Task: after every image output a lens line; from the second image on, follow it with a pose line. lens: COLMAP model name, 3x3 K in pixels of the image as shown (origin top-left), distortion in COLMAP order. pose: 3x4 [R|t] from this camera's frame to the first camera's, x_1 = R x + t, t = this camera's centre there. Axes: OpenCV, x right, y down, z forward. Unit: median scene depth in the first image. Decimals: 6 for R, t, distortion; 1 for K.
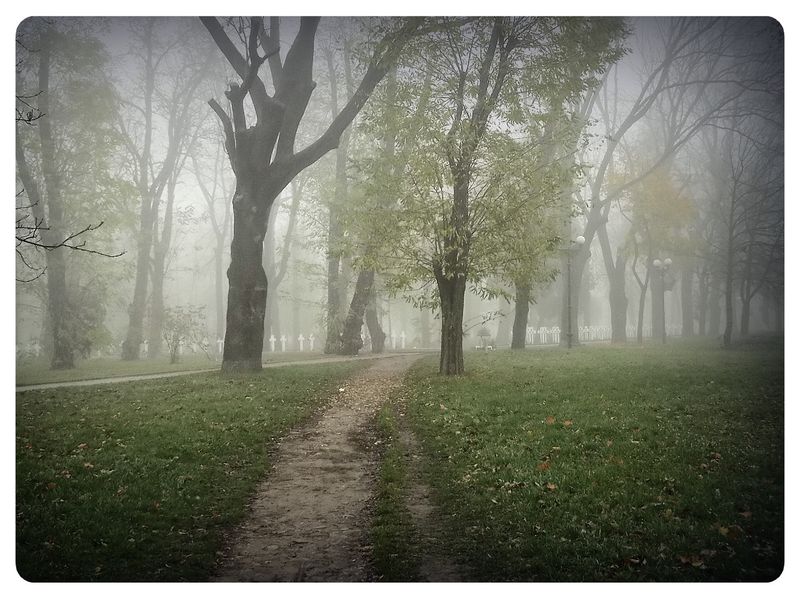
lens RADIAL K [[918.0, 0, 400.0], [0, 918.0, 300.0], [0, 0, 1]] dist [-0.084903, 0.335657]
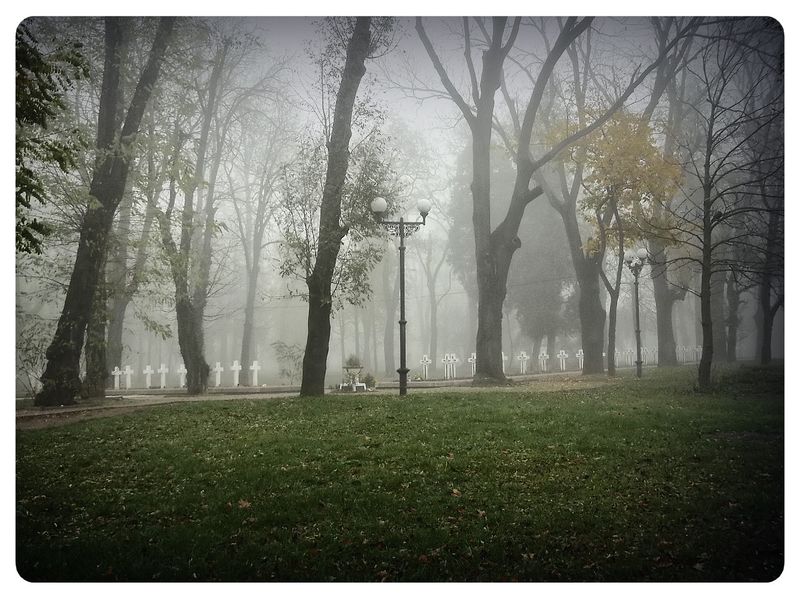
lens RADIAL K [[918.0, 0, 400.0], [0, 918.0, 300.0], [0, 0, 1]] dist [-0.084903, 0.335657]
pose [[0.994992, -0.017848, -0.098353, 0.157889], [0.015569, 0.999593, -0.023886, 0.004820], [0.098739, 0.022235, 0.994865, 0.280625]]
